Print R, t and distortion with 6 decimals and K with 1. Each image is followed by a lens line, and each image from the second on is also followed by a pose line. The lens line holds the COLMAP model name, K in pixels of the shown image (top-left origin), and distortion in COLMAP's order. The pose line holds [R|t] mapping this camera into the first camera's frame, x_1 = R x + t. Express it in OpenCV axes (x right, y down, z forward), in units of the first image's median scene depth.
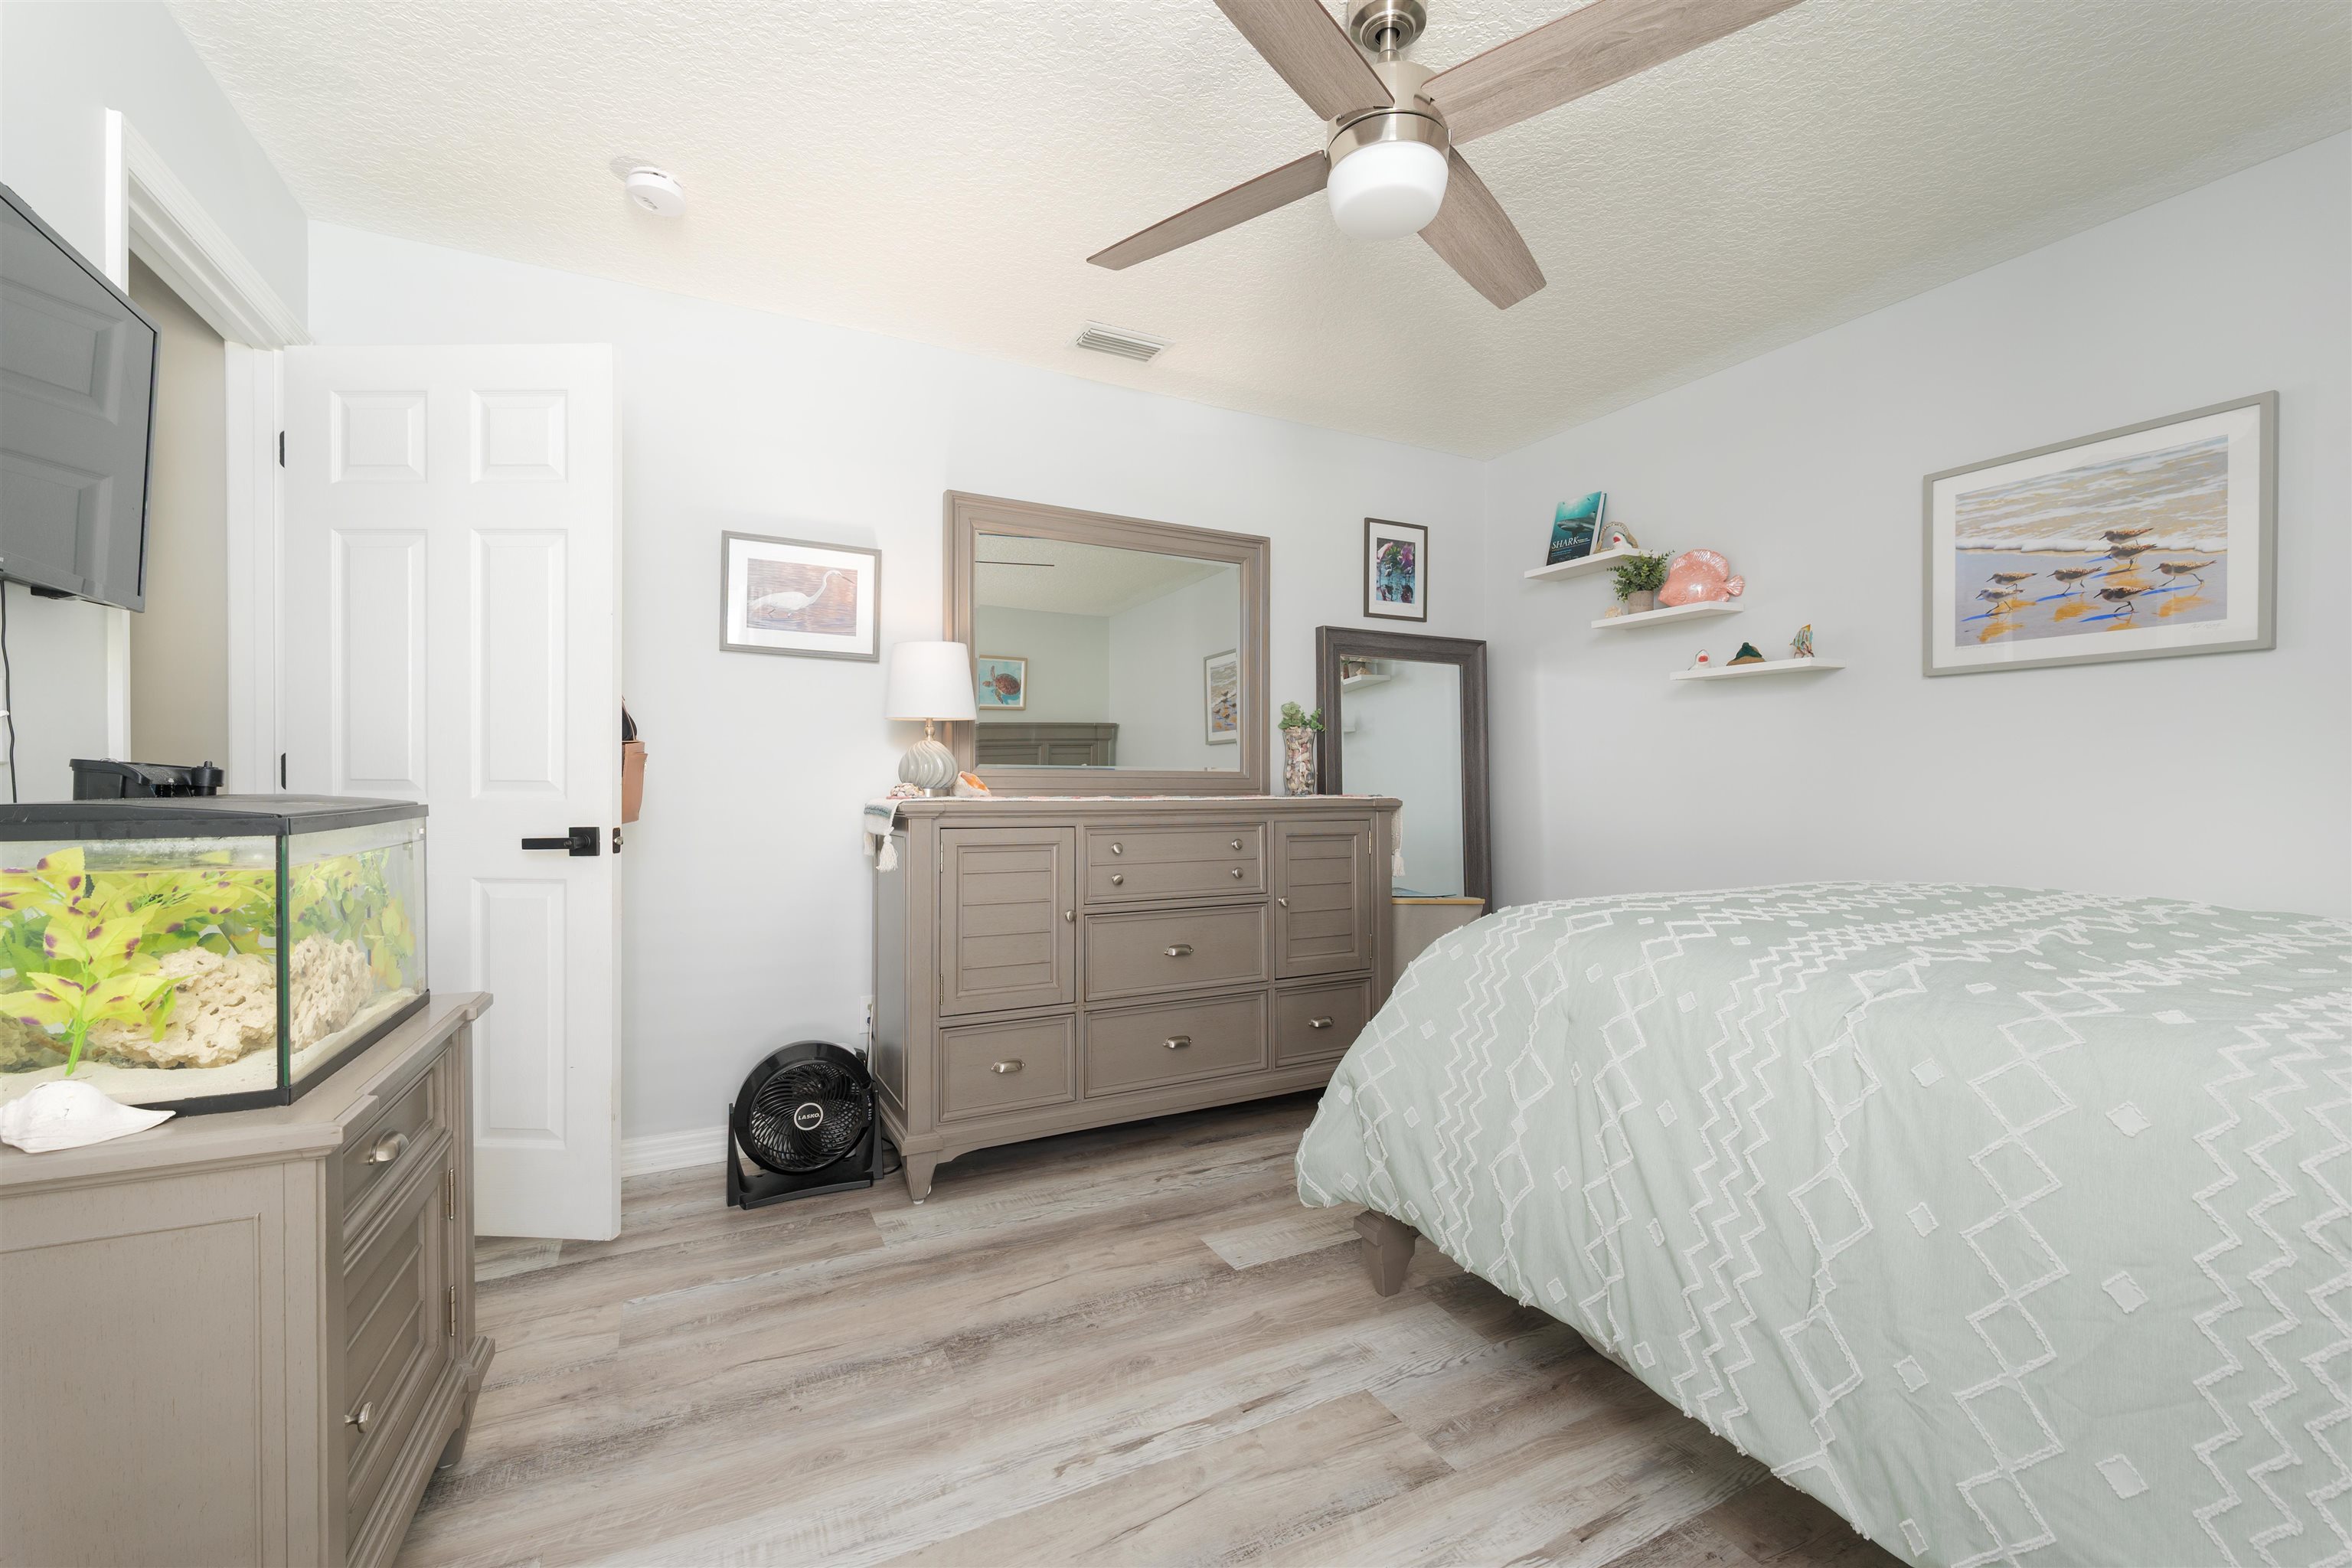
lens RADIAL K [[958.4, 0, 1167.8], [0, 958.4, 783.7], [0, 0, 1]] dist [-0.000478, -0.000401]
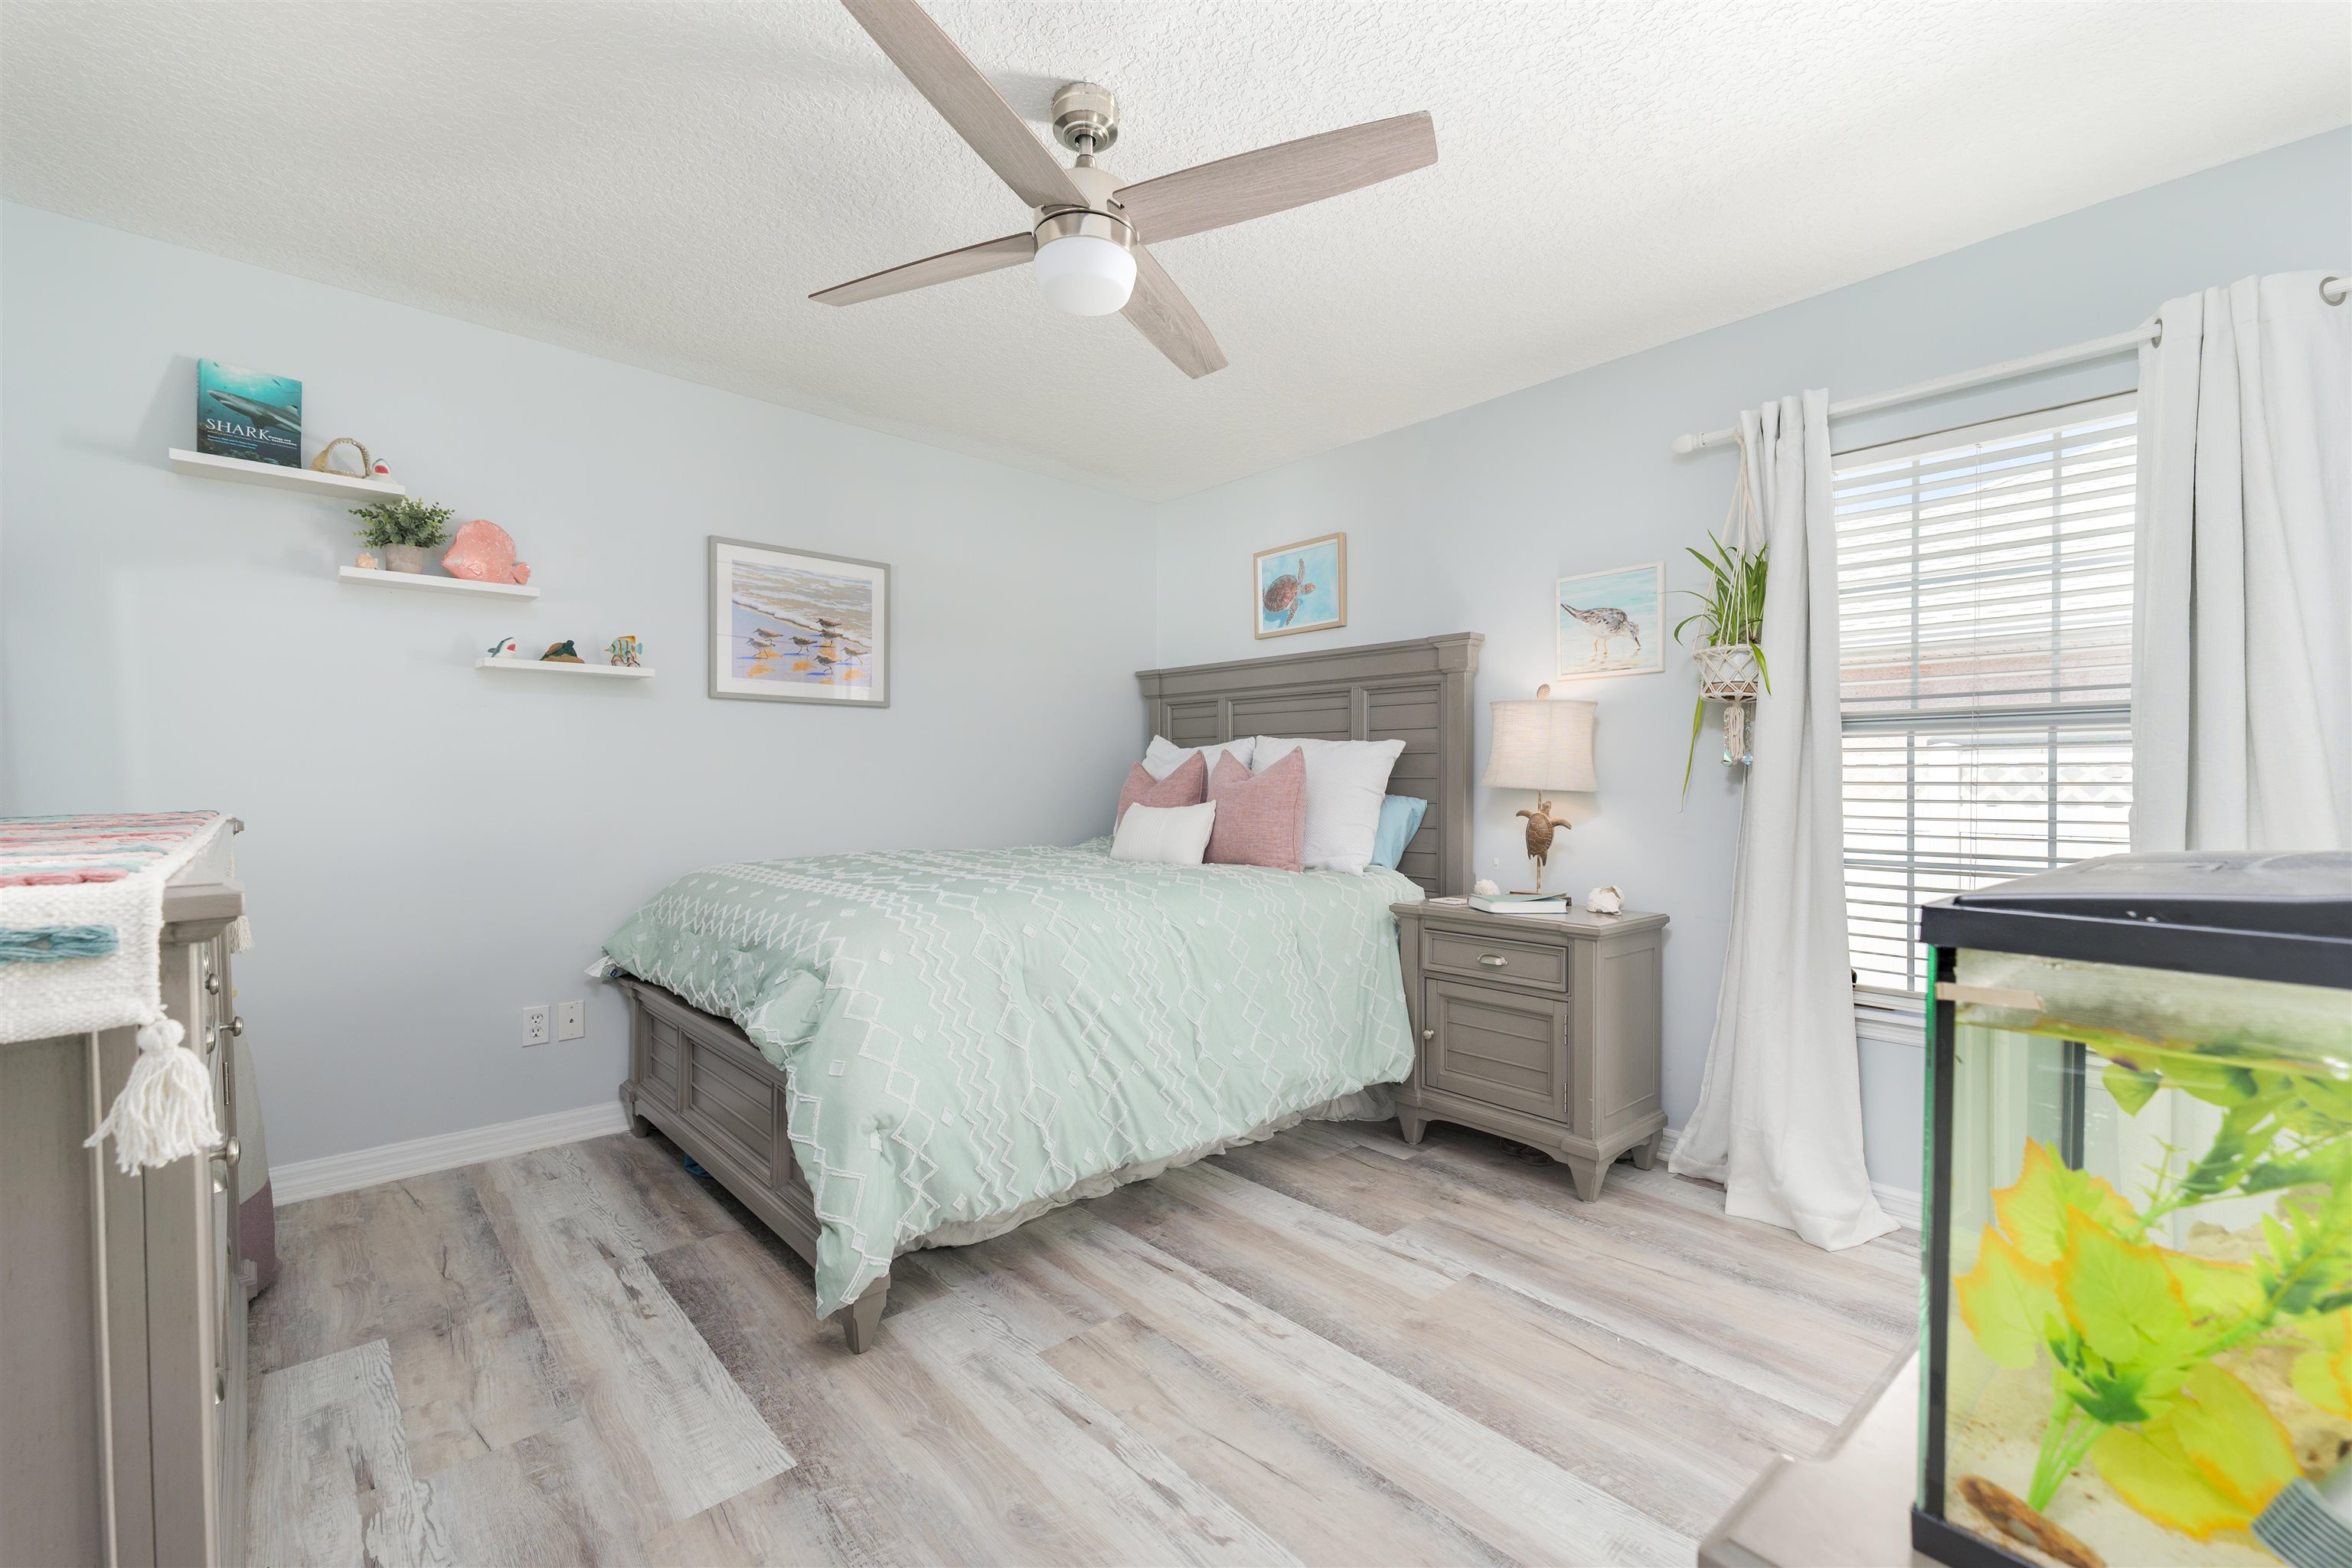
lens RADIAL K [[958.4, 0, 1170.9], [0, 958.4, 790.6], [0, 0, 1]] dist [-0.000478, -0.000401]
pose [[-0.261129, -0.019582, 0.965105, -0.658943], [-0.001925, 0.999803, 0.019765, -0.019110], [-0.965302, 0.003304, -0.261115, 0.865694]]
